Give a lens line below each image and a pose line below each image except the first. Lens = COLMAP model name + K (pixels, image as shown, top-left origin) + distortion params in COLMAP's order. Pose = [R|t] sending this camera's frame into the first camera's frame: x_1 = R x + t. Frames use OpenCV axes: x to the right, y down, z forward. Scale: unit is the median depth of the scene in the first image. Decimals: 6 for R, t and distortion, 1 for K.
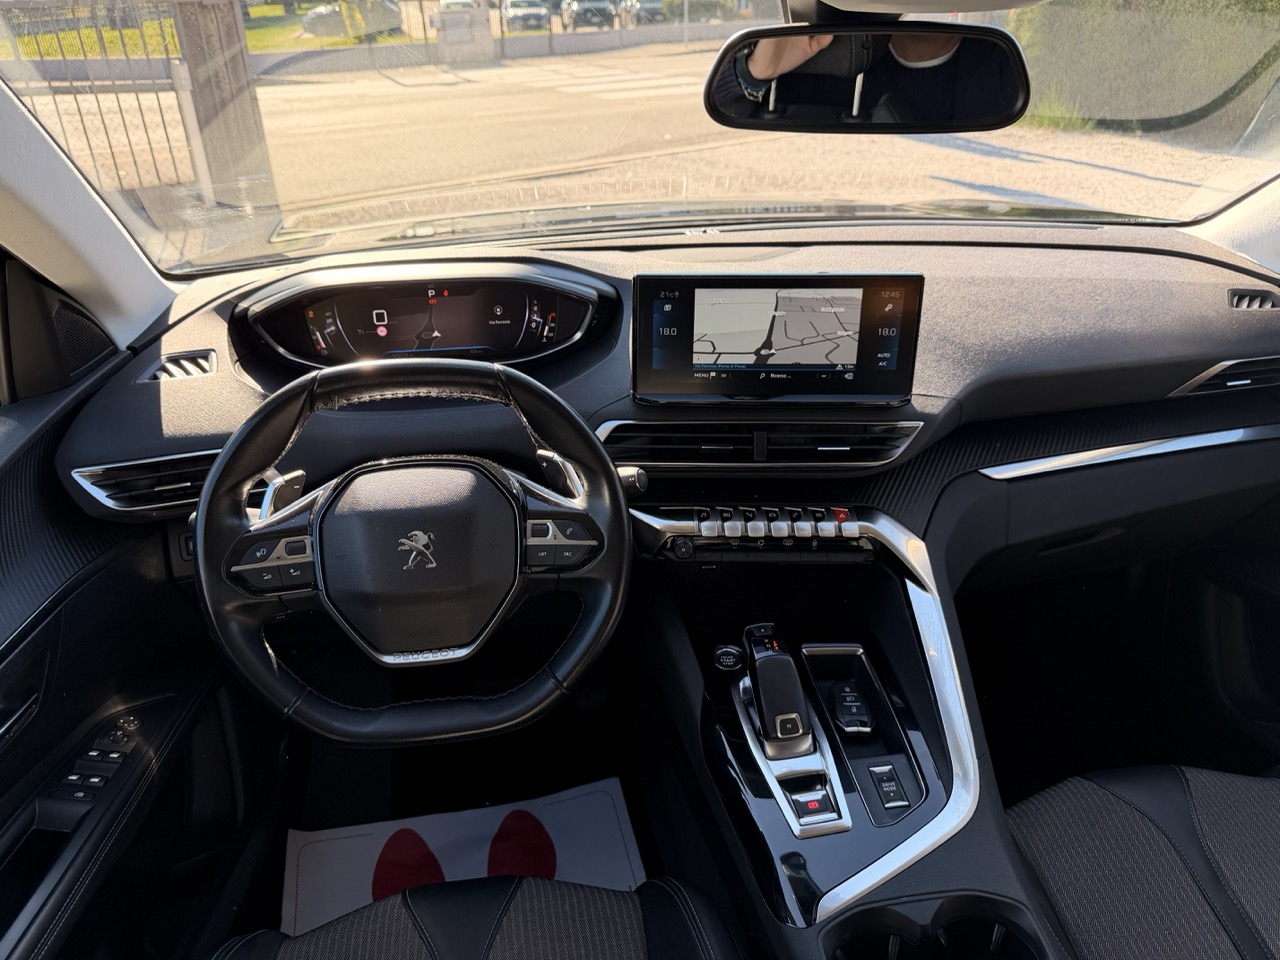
lens RADIAL K [[886.2, 0, 640.0], [0, 886.2, 480.0], [0, 0, 1]] dist [0.179548, -0.365417]
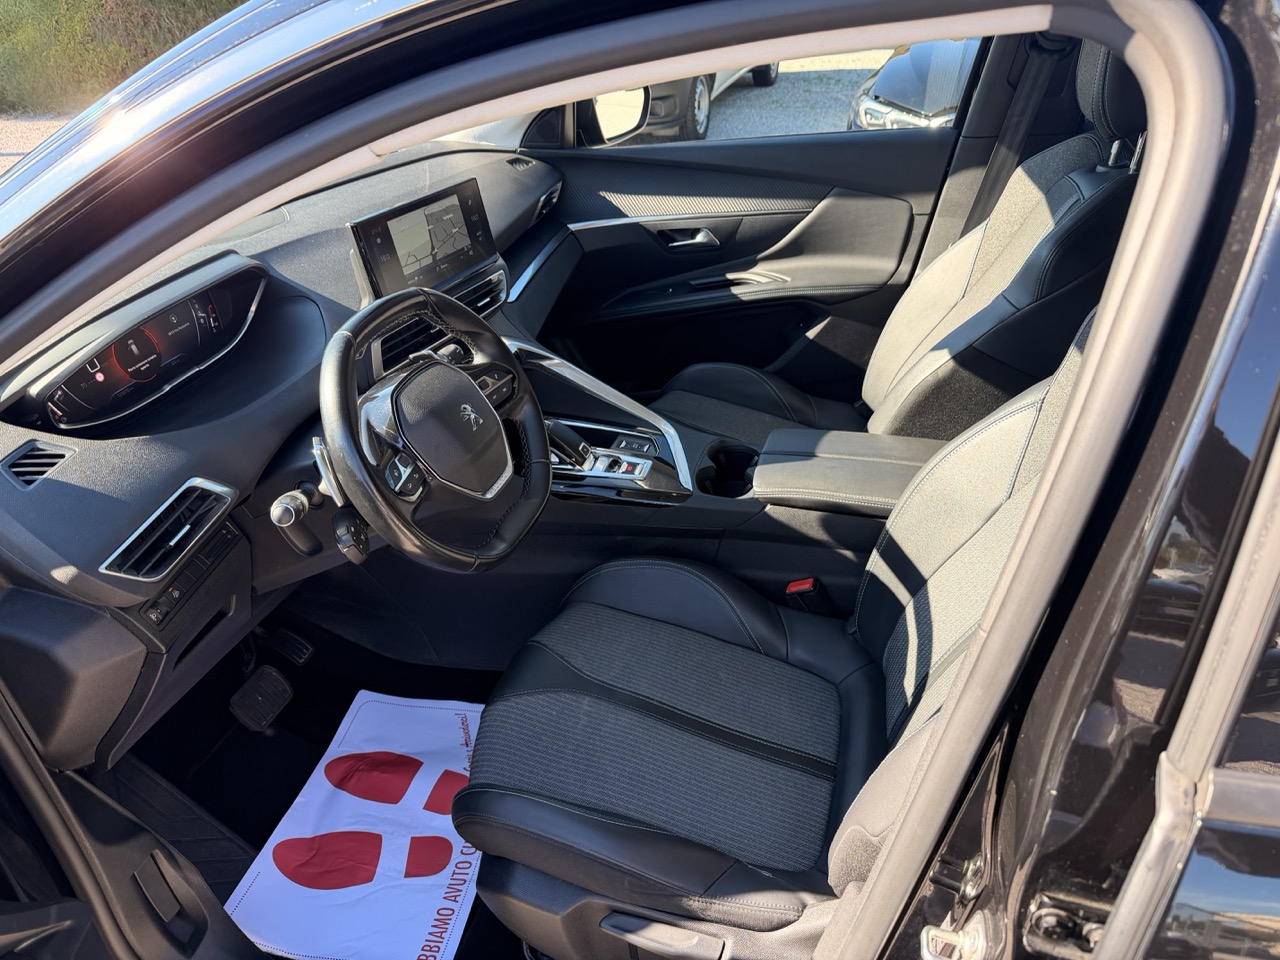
lens RADIAL K [[896.3, 0, 618.3], [0, 896.3, 483.4], [0, 0, 1]] dist [-0.000964, -0.013425]
pose [[0.416779, -0.481057, 0.771284, -1.029358], [0.461843, 0.842879, 0.276146, -0.090313], [-0.782941, 0.241120, 0.573467, 0.029619]]
